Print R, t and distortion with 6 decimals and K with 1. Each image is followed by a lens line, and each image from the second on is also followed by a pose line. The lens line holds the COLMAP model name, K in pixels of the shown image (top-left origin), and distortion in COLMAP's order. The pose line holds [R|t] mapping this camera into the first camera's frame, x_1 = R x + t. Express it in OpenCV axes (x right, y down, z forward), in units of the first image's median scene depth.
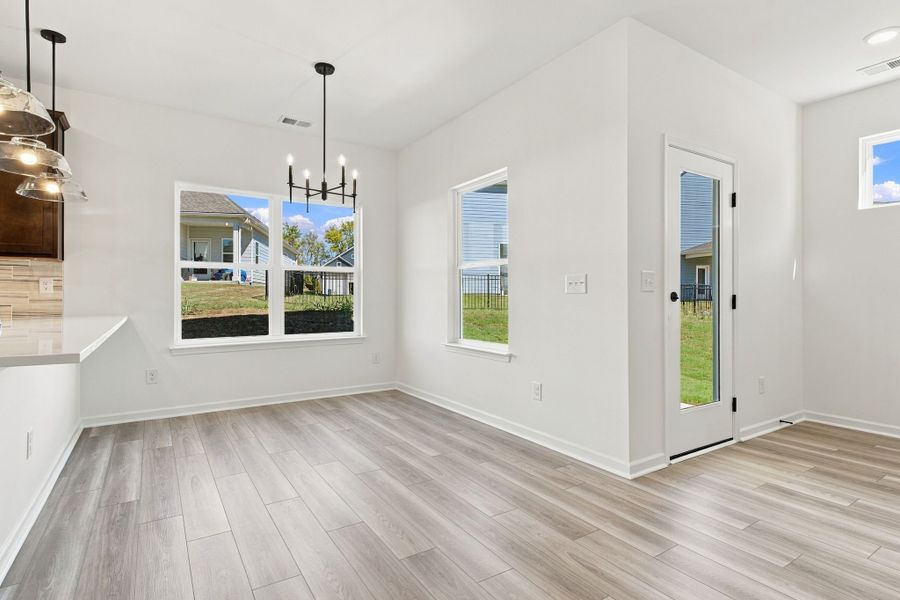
lens RADIAL K [[452.7, 0, 450.0], [0, 452.7, 287.6], [0, 0, 1]] dist [0.018288, -0.000008]
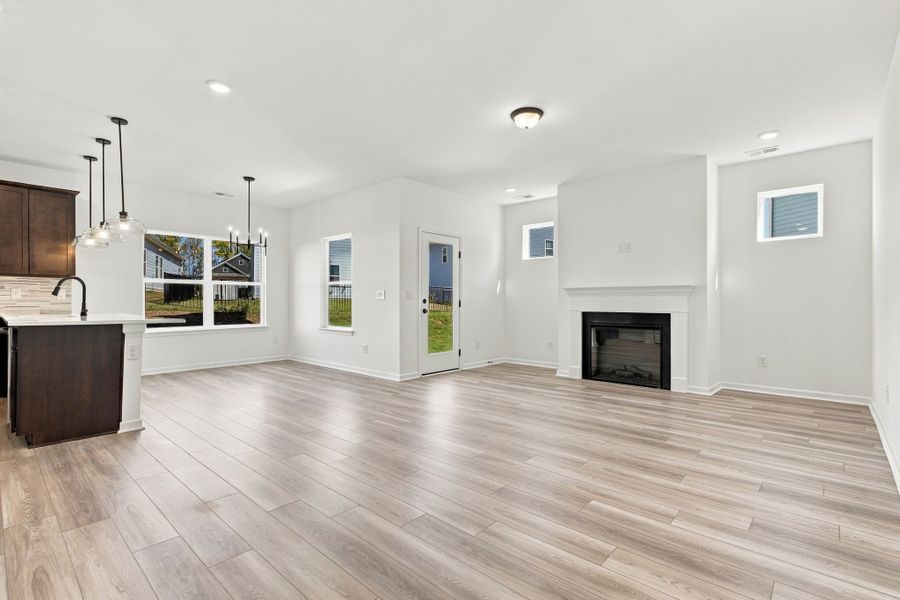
lens RADIAL K [[424.4, 0, 444.9], [0, 424.4, 295.6], [0, 0, 1]] dist [-0.000415, 0.000138]
pose [[0.970402, 0.002904, 0.241476, 0.077810], [-0.004380, 0.999975, 0.005574, -0.014780], [-0.241454, -0.006466, 0.970391, -0.818463]]
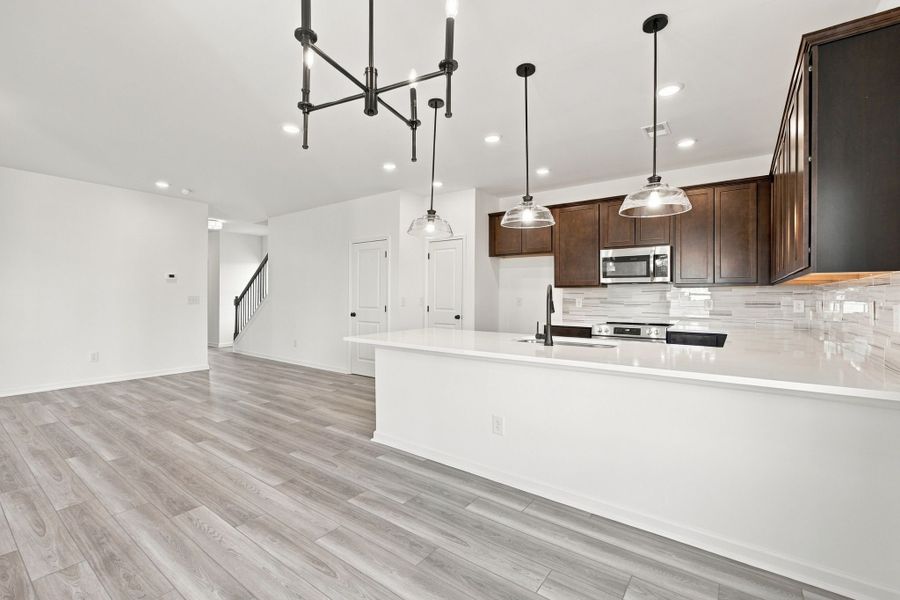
lens RADIAL K [[392.9, 0, 442.1], [0, 392.9, 300.6], [0, 0, 1]] dist [-0.000291, 0.000080]
pose [[-0.940443, -0.008894, -0.339836, -0.197055], [-0.007123, 0.999954, -0.006457, -0.020325], [0.339878, -0.003652, -0.940462, 1.218700]]
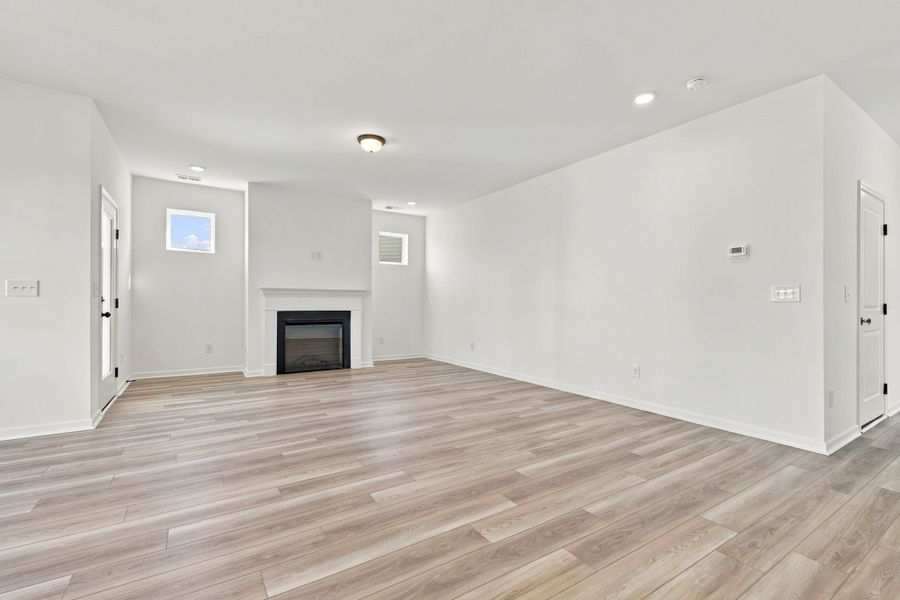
lens RADIAL K [[392.9, 0, 442.1], [0, 392.9, 300.6], [0, 0, 1]] dist [-0.000291, 0.000080]
pose [[0.017752, 0.007053, 0.999818, -0.583722], [-0.019719, 0.999783, -0.006703, 0.007798], [-0.999648, -0.019596, 0.017887, -0.065332]]
